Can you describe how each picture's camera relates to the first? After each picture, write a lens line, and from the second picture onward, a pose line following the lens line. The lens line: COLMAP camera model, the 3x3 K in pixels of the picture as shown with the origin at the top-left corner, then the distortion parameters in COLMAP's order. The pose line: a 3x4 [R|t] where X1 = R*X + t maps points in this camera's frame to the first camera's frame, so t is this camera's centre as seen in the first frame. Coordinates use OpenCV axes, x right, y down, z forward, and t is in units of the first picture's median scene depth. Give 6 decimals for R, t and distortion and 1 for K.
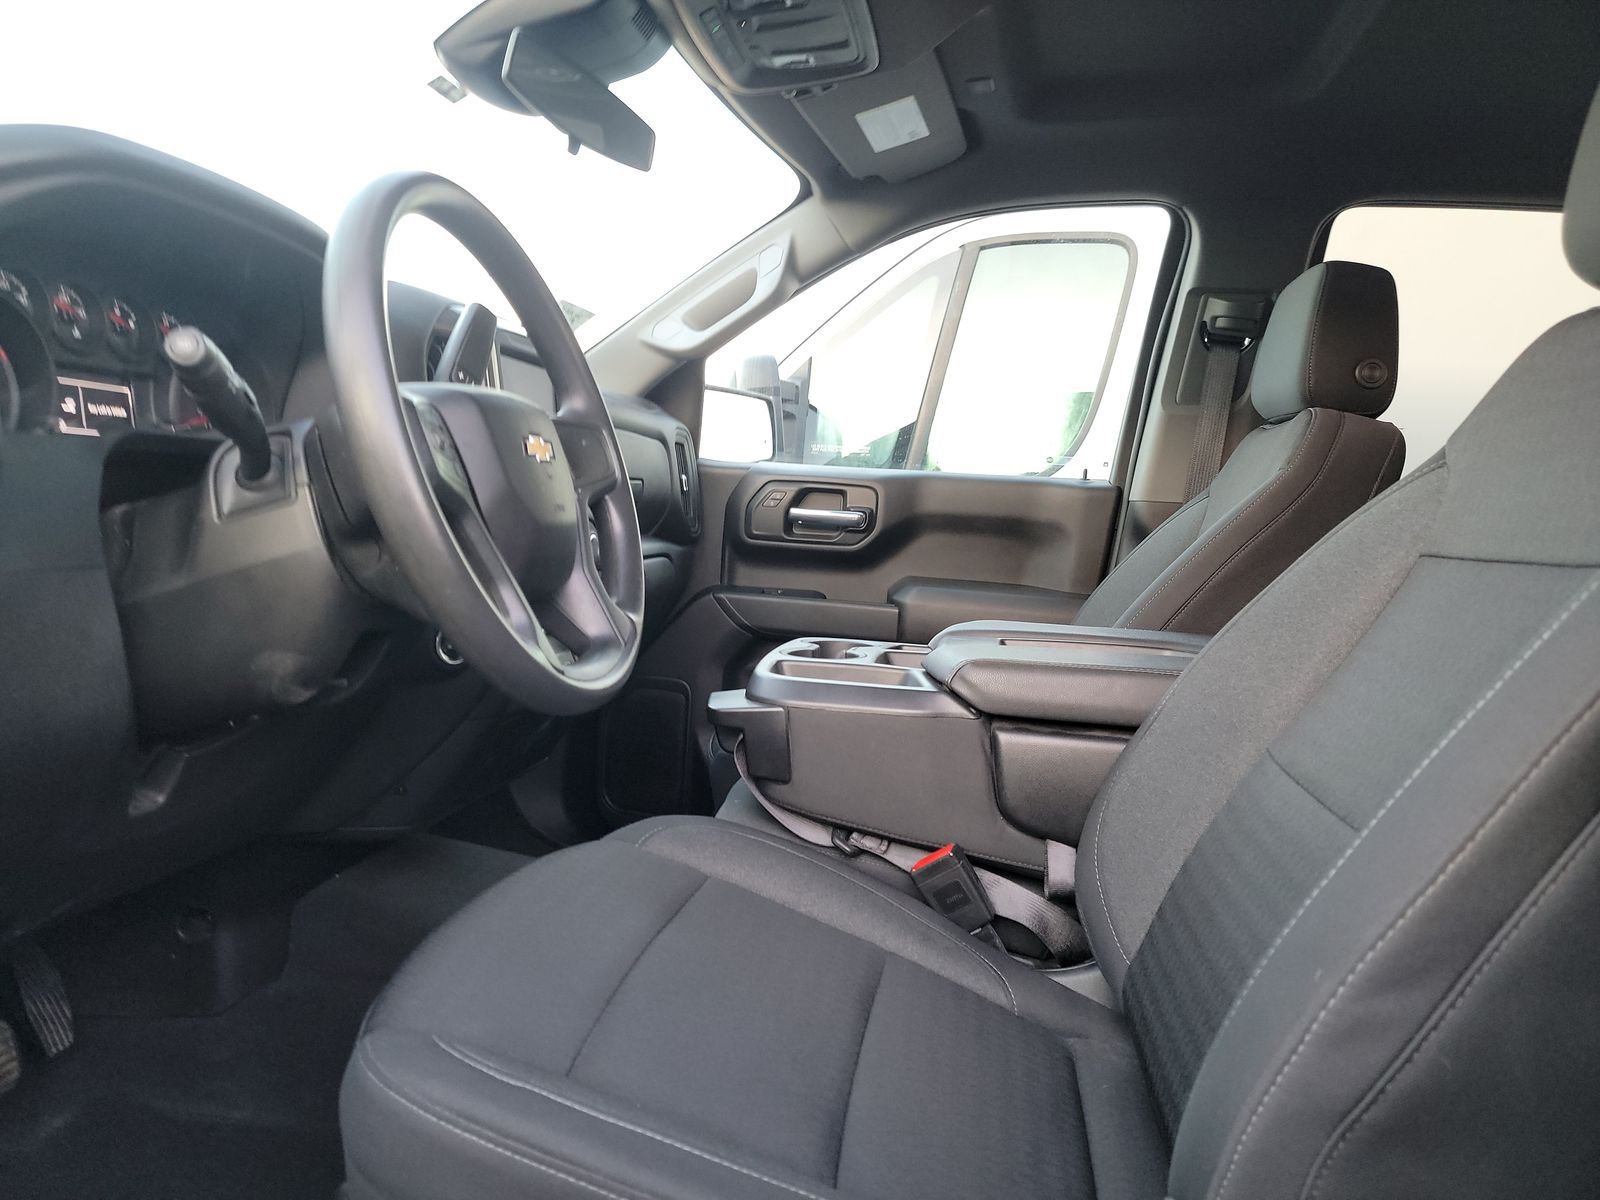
lens RADIAL K [[1128.4, 0, 800.0], [0, 1128.4, 600.0], [0, 0, 1]] dist [-0.000697, -0.004247]
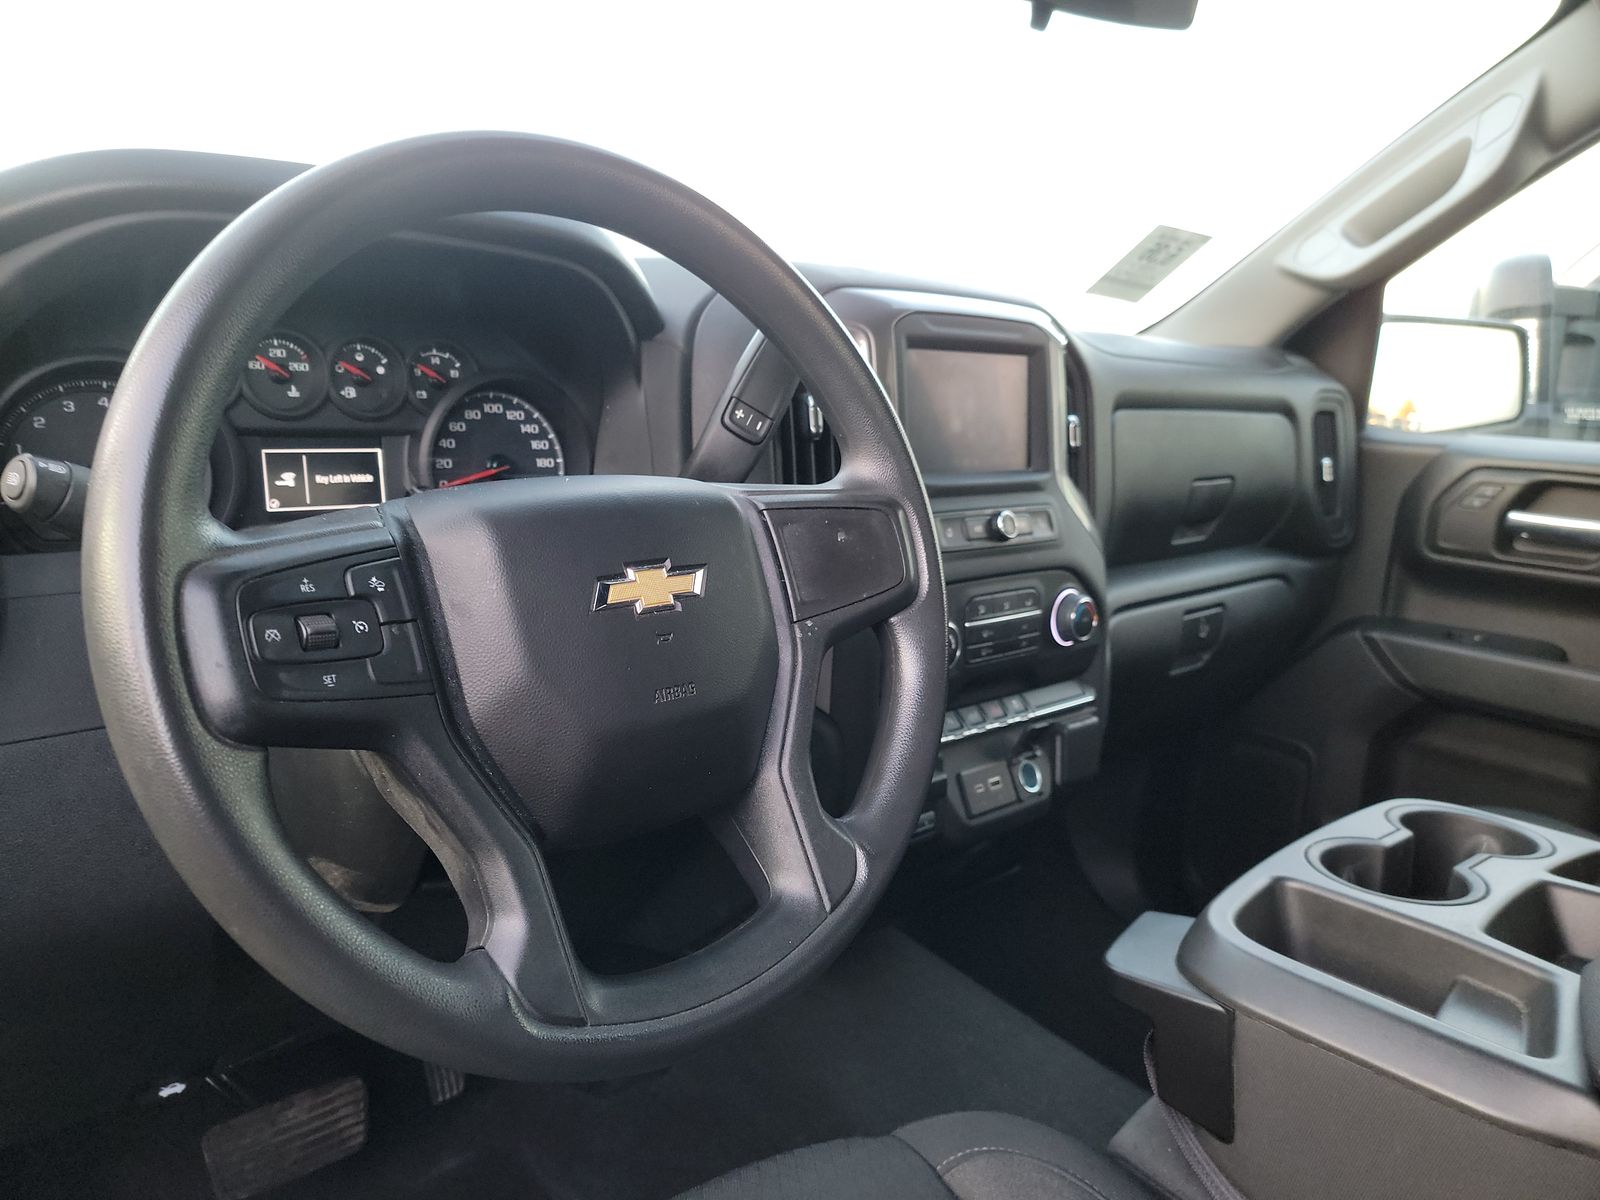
lens RADIAL K [[1109.7, 0, 798.4], [0, 1109.7, 574.2], [0, 0, 1]] dist [0.036443, -0.027802]
pose [[0.777229, 0.089876, -0.622766, 0.079597], [-0.046838, 0.995264, 0.085179, -0.083669], [0.627472, -0.037035, 0.777758, 0.256033]]
